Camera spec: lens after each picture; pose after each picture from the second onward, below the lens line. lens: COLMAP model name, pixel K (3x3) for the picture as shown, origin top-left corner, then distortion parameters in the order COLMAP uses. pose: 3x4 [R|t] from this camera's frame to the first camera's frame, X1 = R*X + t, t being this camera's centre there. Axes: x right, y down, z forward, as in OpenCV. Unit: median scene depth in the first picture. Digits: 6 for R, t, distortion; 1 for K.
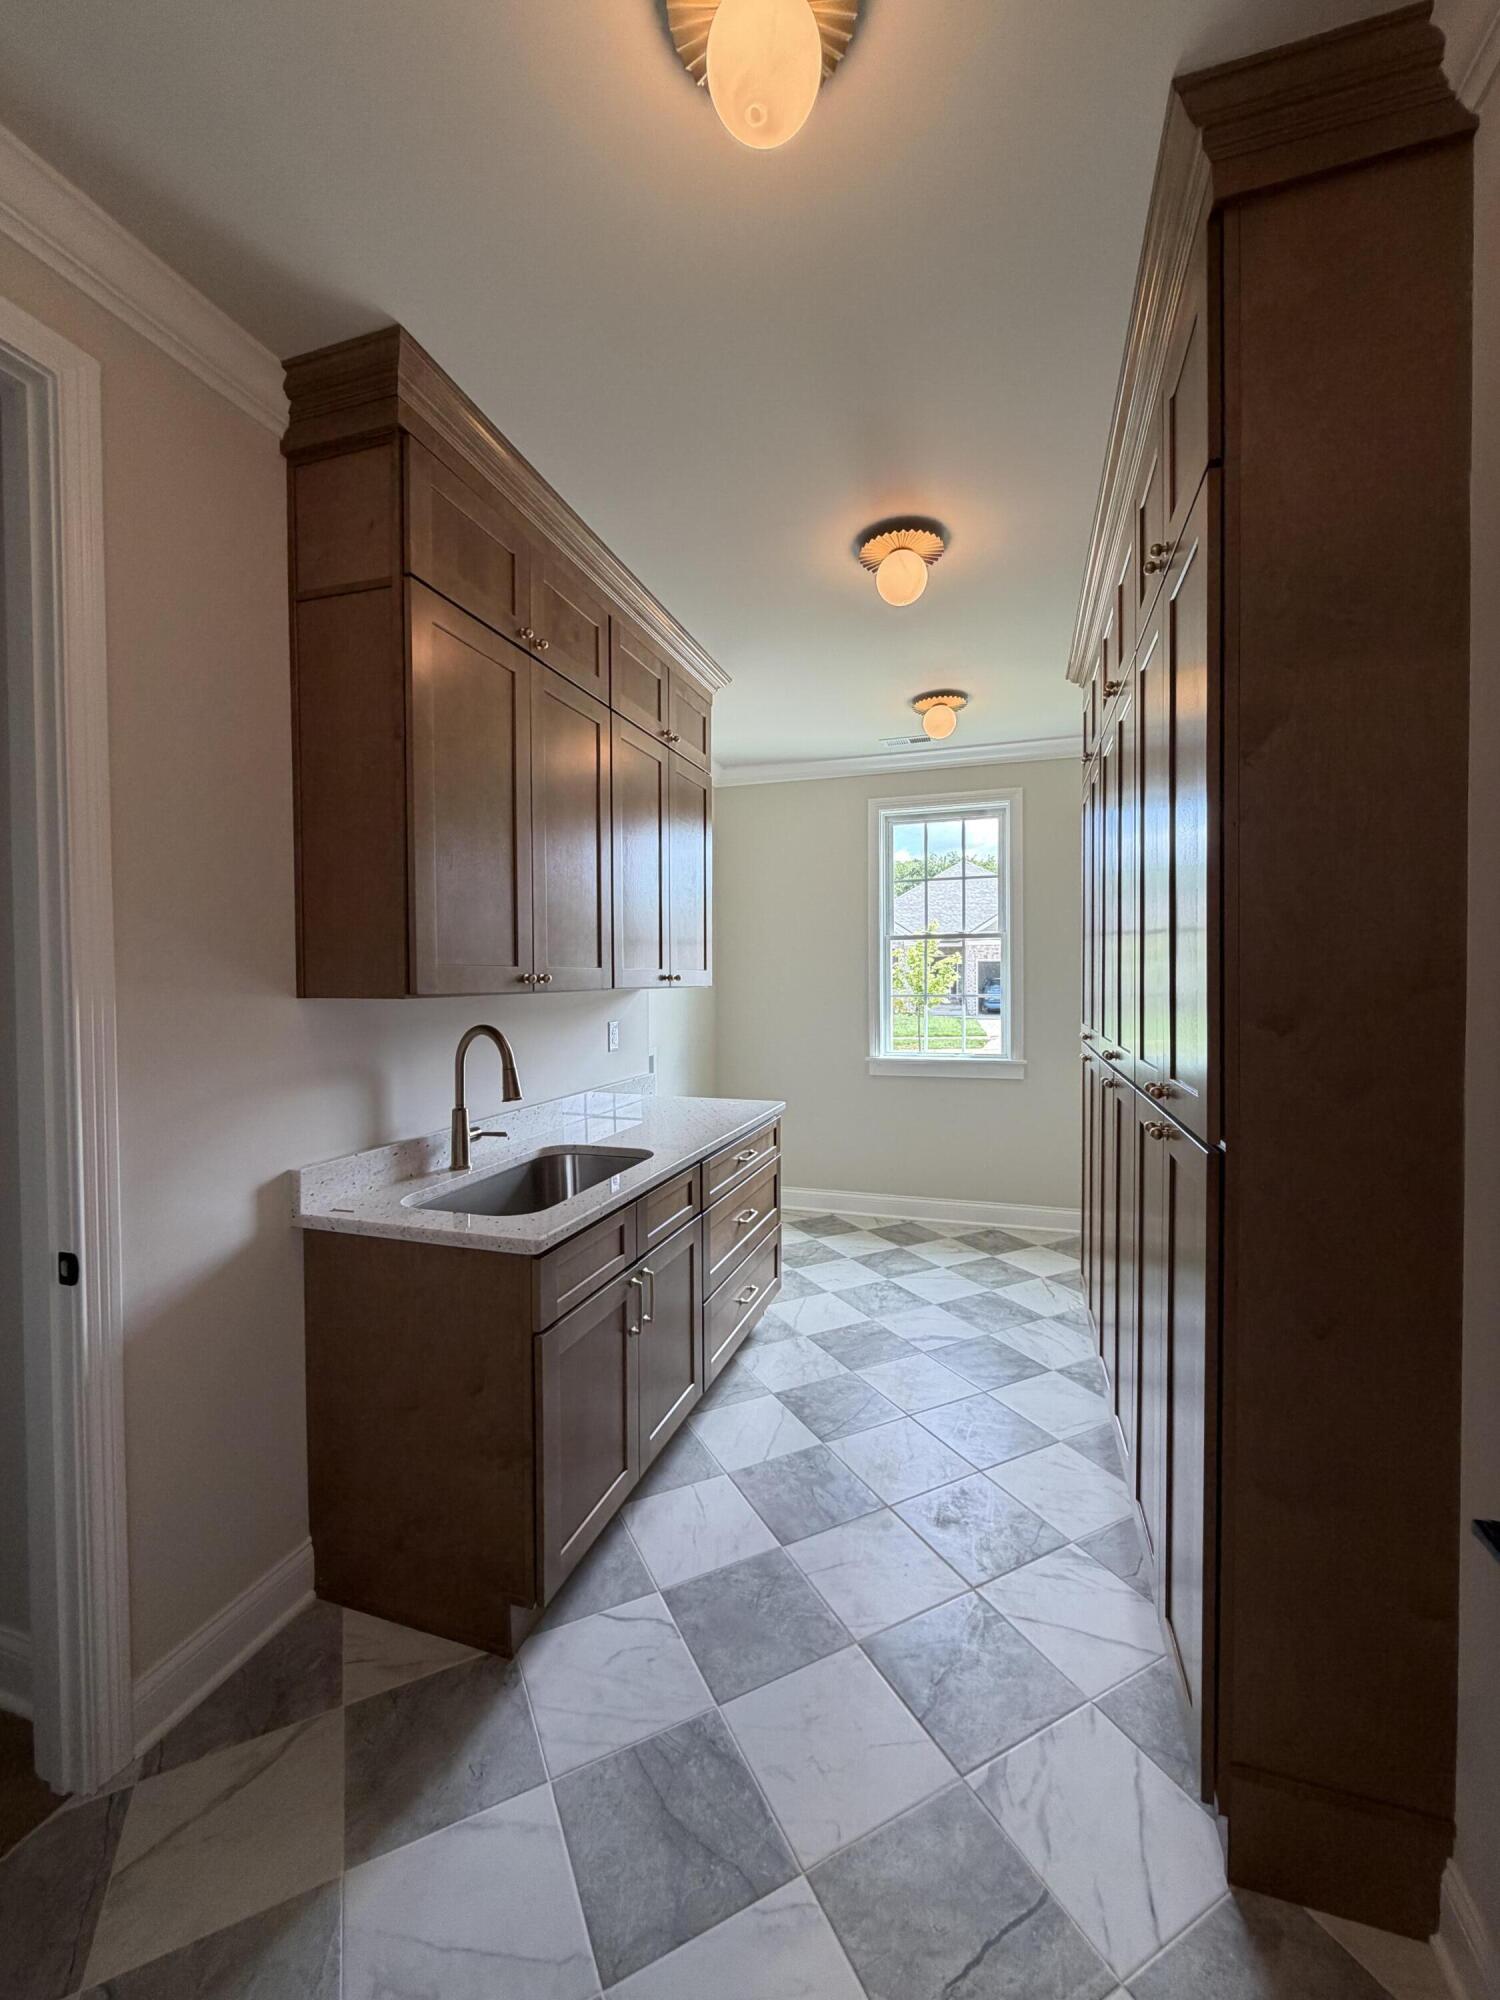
lens RADIAL K [[796.9, 0, 753.3], [0, 796.9, 1003.9], [0, 0, 1]] dist [-0.001330, 0.000669]
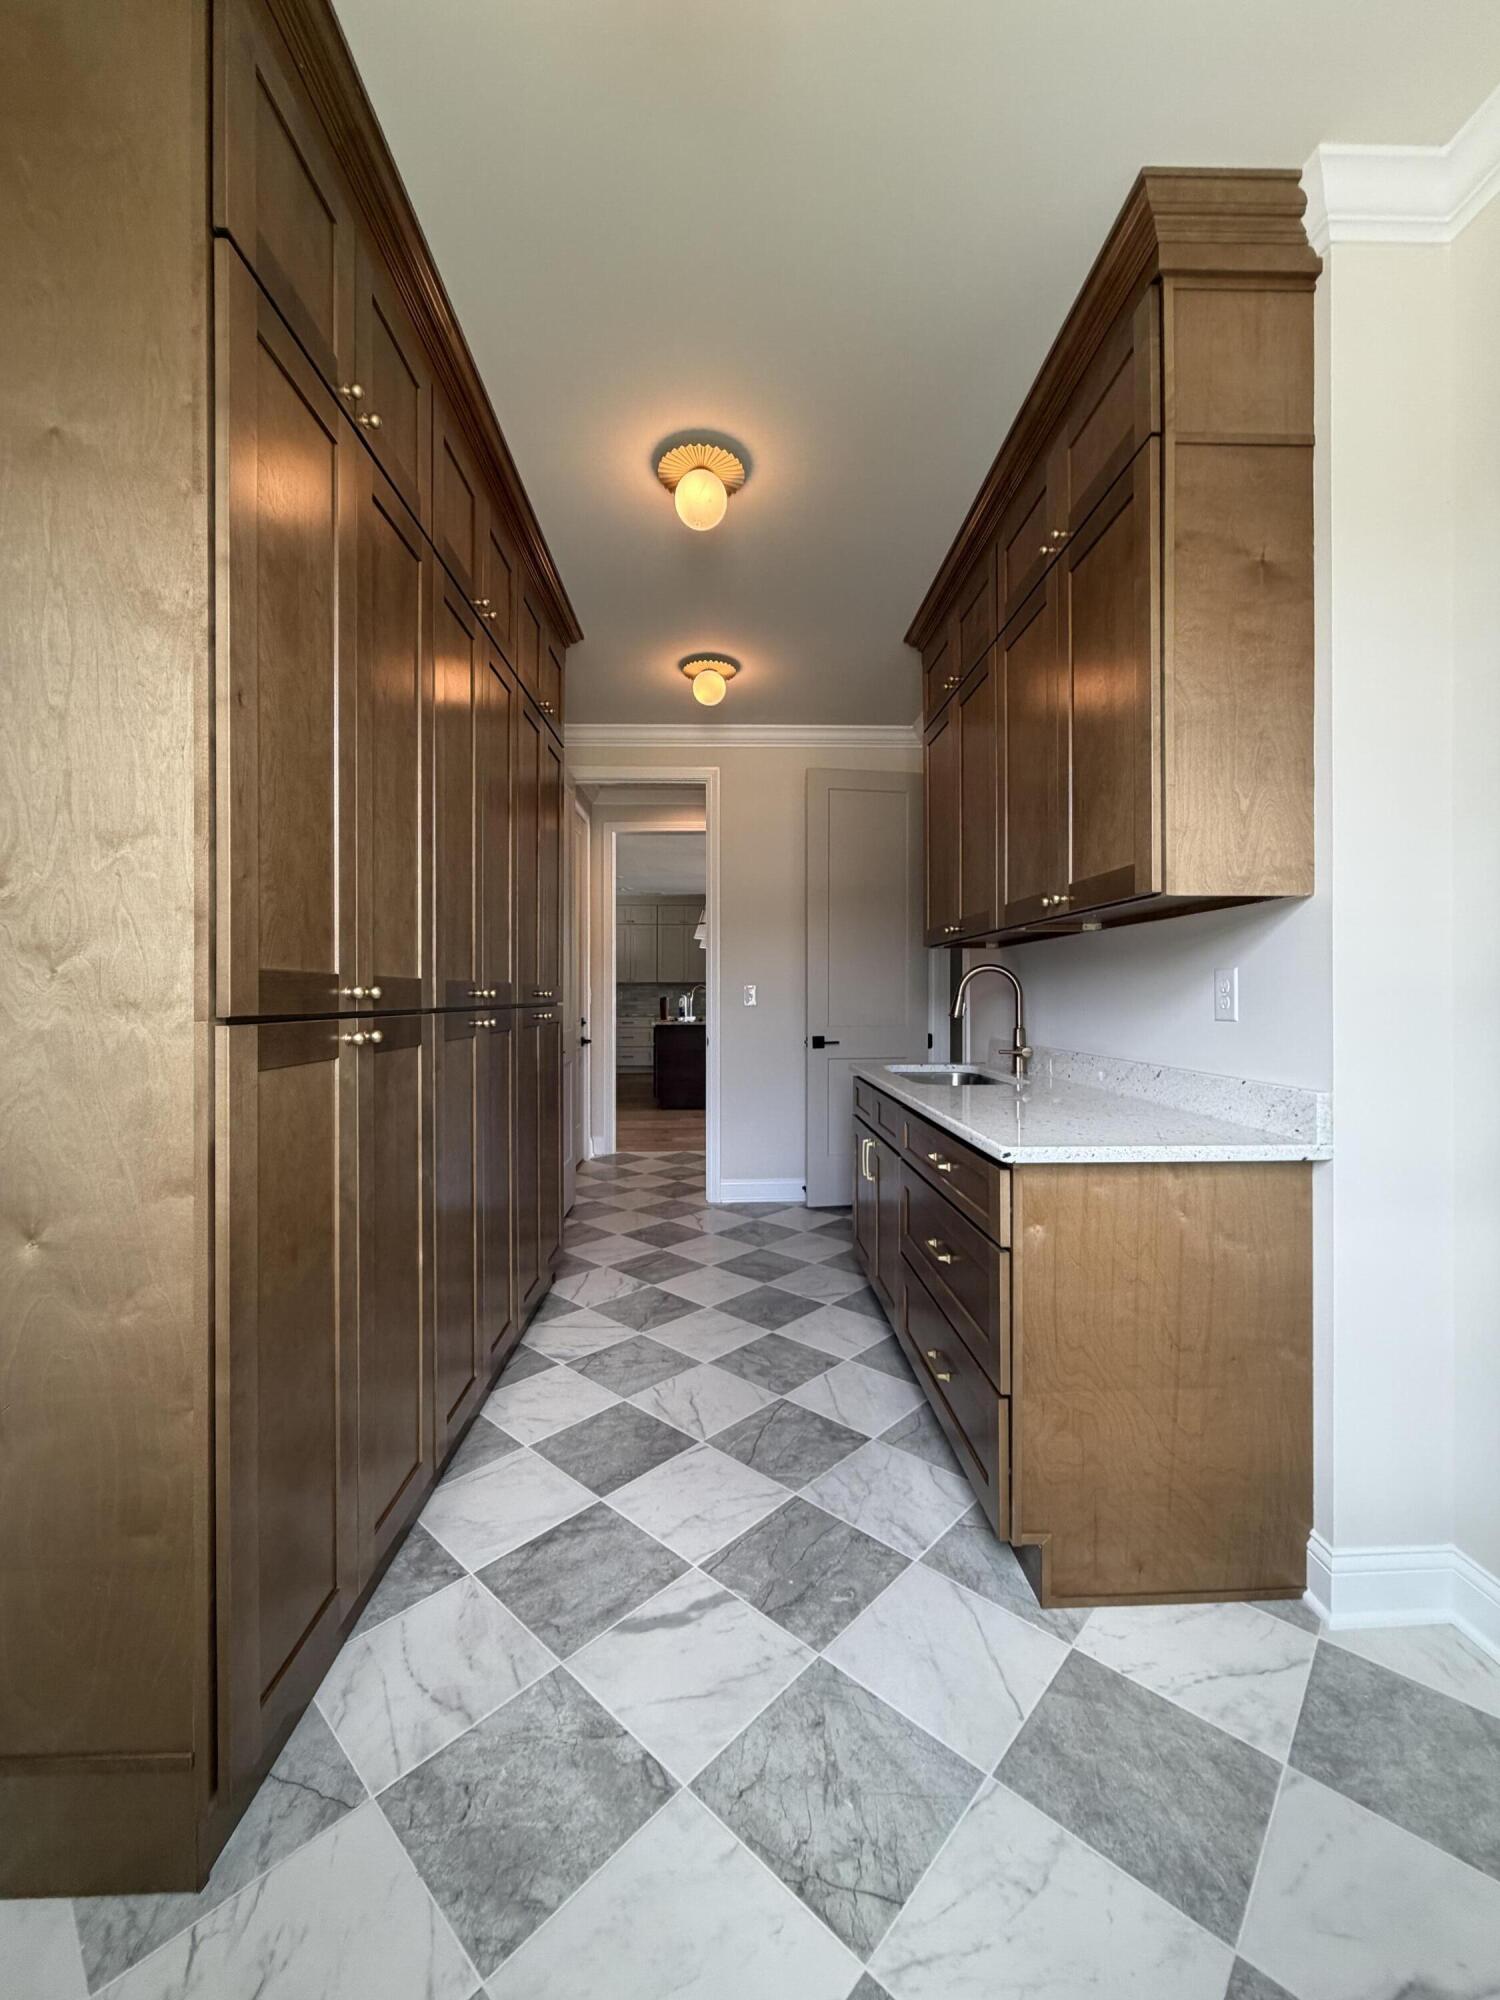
lens RADIAL K [[796.9, 0, 748.9], [0, 796.9, 993.9], [0, 0, 1]] dist [-0.001330, 0.000669]
pose [[-0.942012, -0.008773, -0.335465, 0.381597], [-0.019294, 0.999420, 0.028043, 0.027474], [0.335025, 0.032889, -0.941635, 1.579478]]
